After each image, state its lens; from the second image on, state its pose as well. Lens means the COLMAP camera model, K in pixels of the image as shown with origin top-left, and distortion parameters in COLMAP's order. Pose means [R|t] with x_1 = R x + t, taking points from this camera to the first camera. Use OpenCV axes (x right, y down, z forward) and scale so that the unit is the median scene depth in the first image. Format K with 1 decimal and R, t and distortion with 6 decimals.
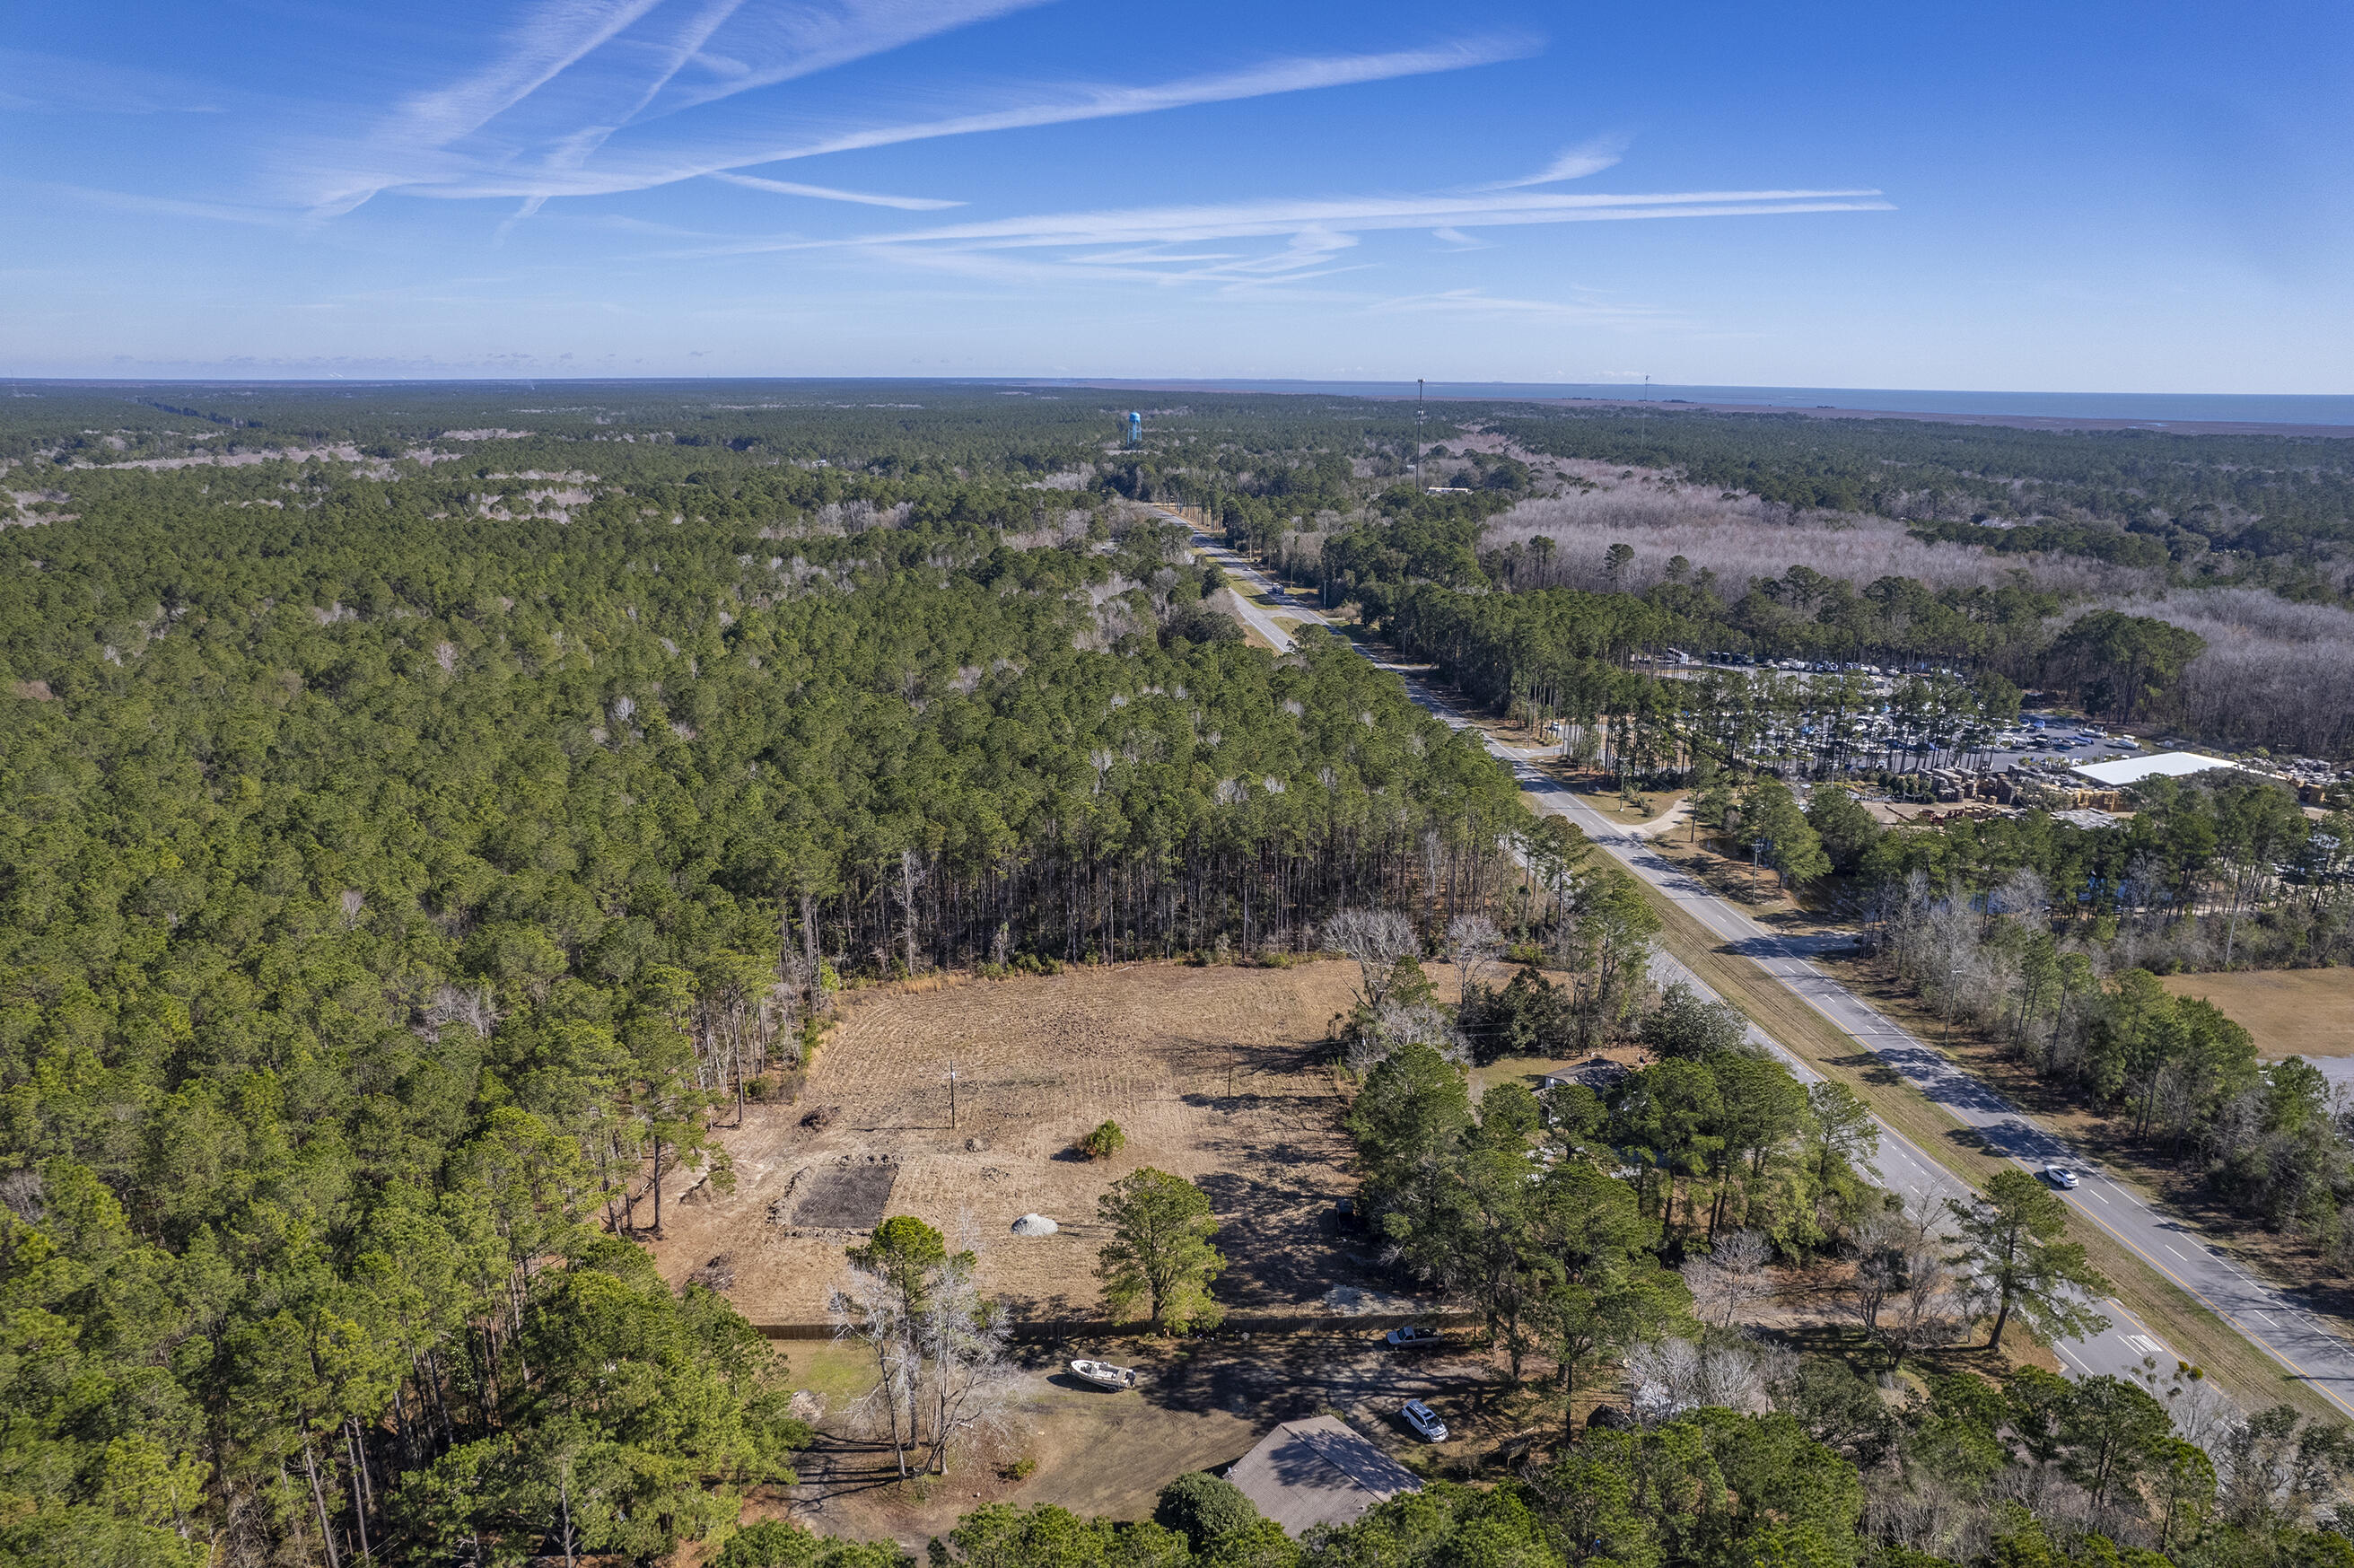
lens RADIAL K [[1468.3, 0, 1177.5], [0, 1468.3, 839.3], [0, 0, 1]] dist [-0.083576, 0.067200]
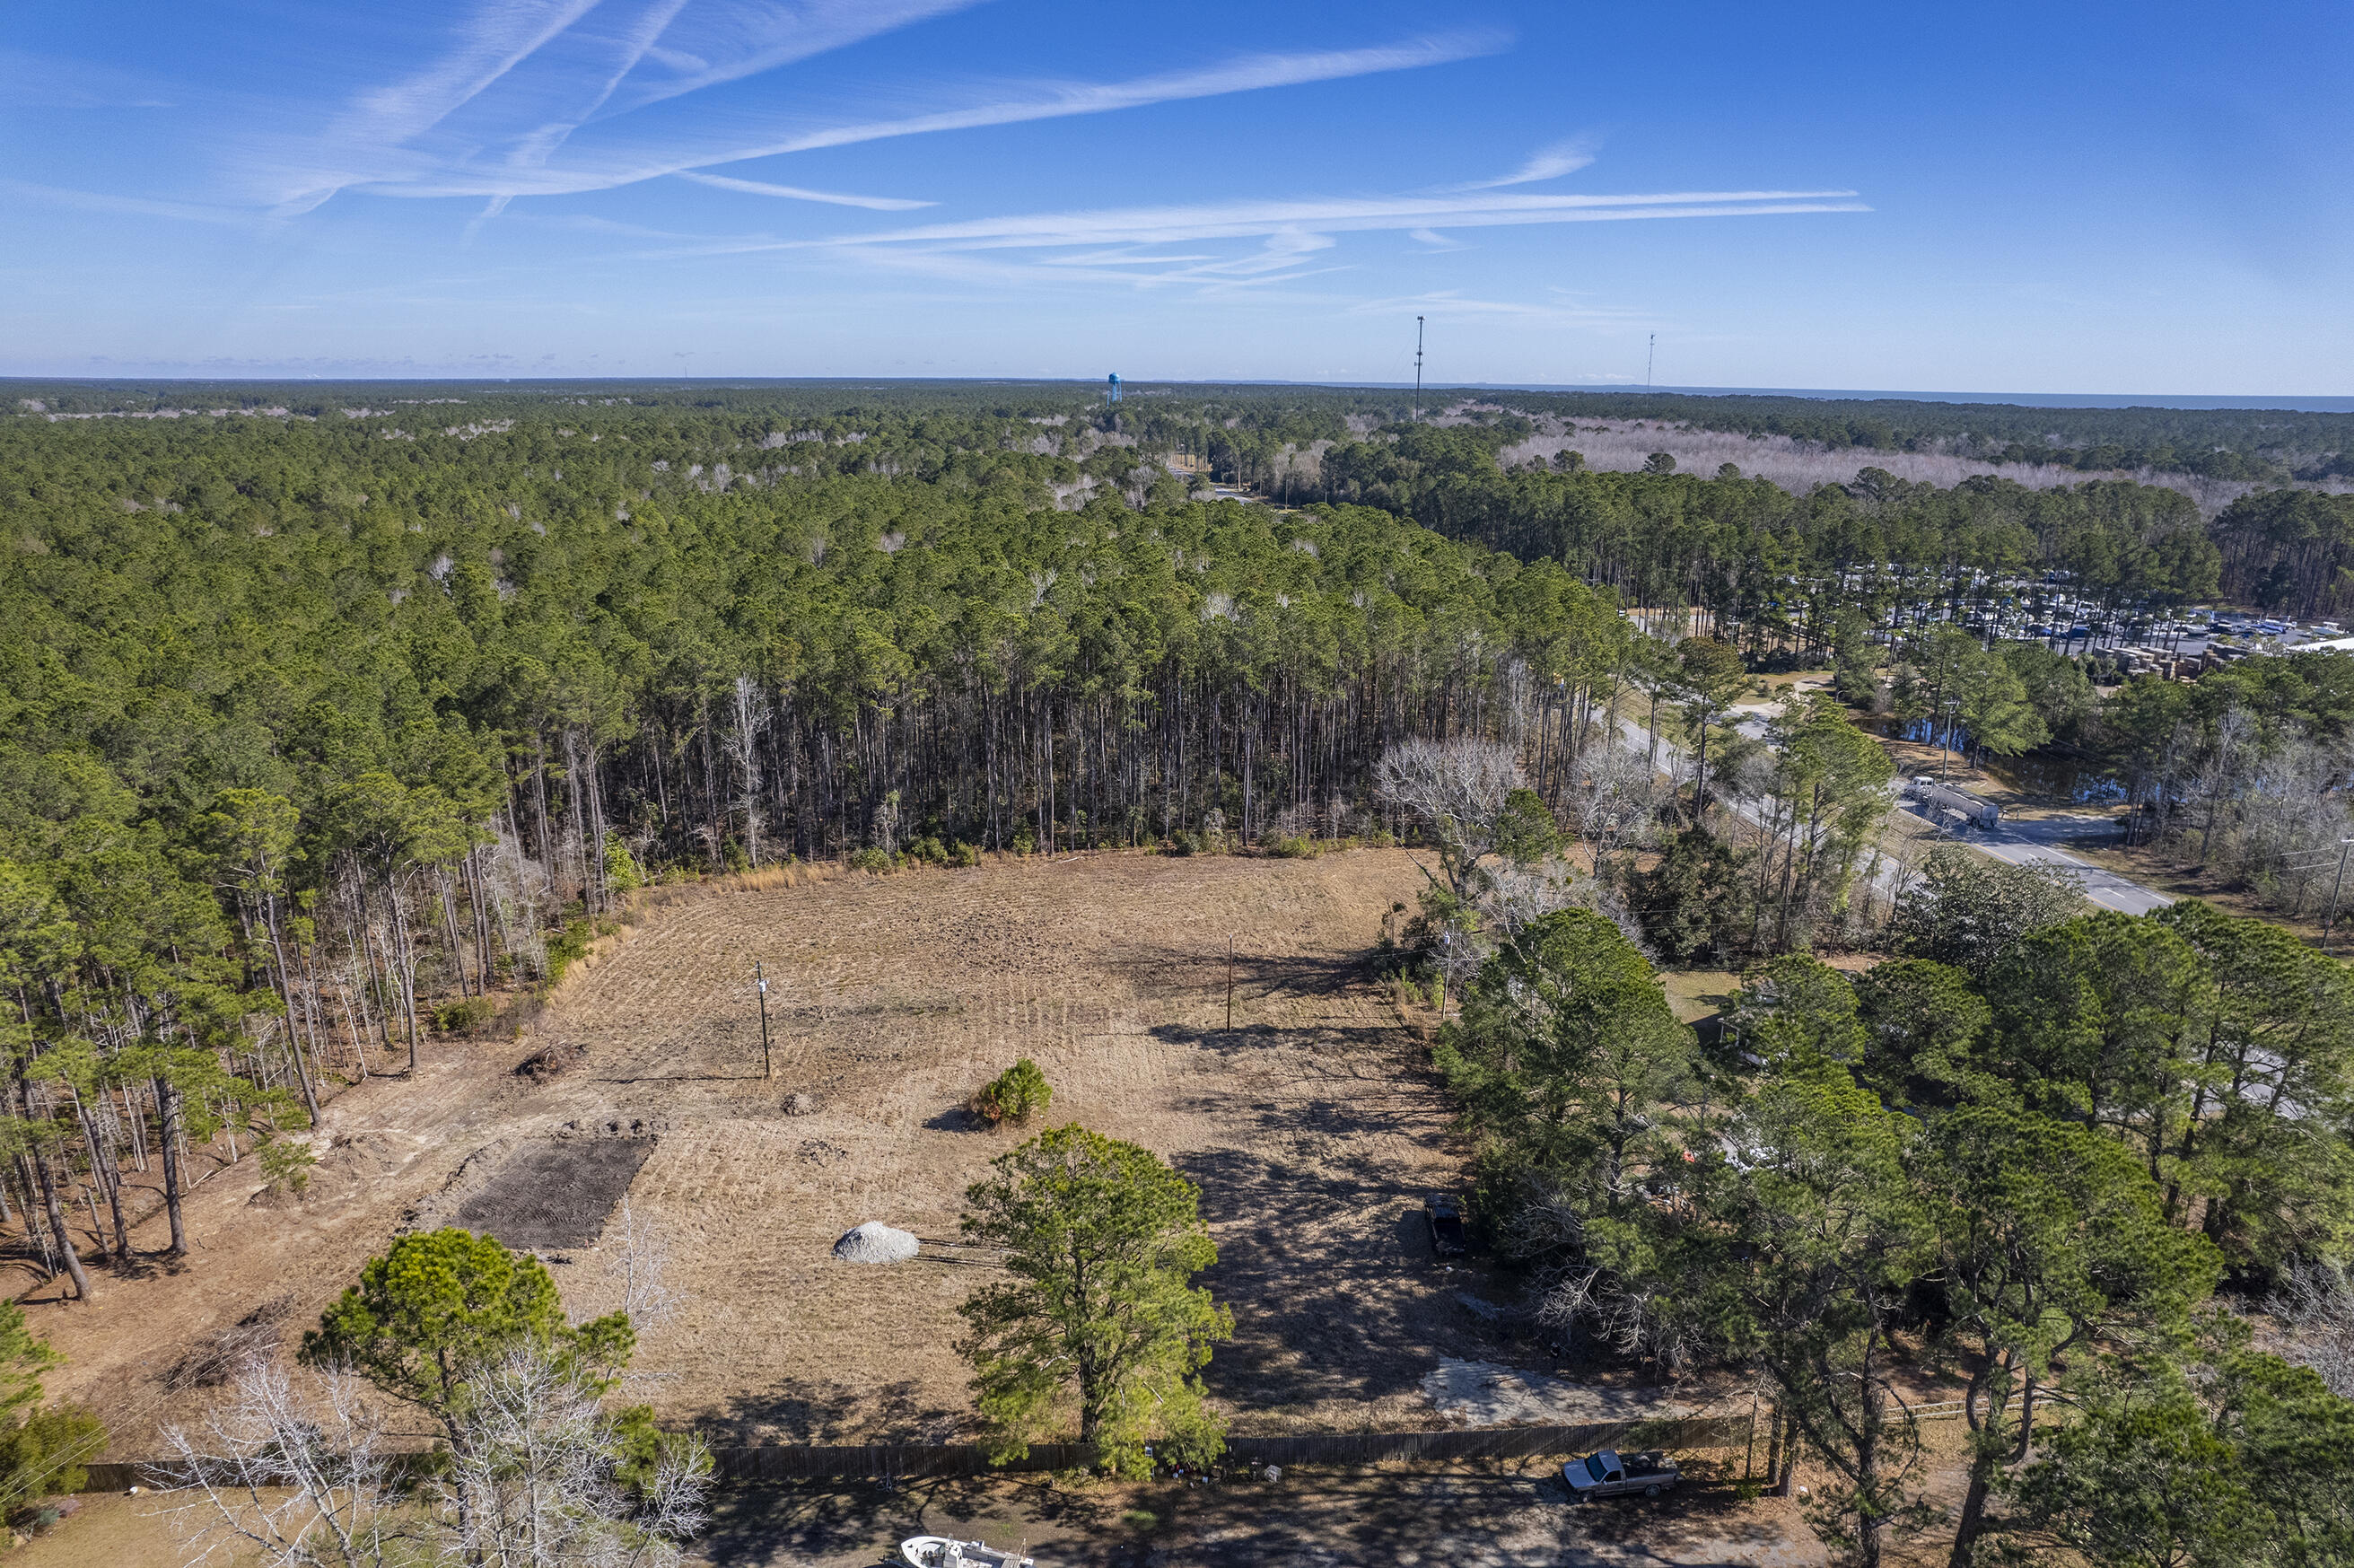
lens RADIAL K [[1468.3, 0, 1177.5], [0, 1468.3, 839.3], [0, 0, 1]] dist [-0.083576, 0.067200]
pose [[0.999944, -0.002480, 0.010305, 0.008208], [0.002500, 0.999995, -0.001868, 0.101760], [-0.010300, 0.001893, 0.999945, 0.403011]]
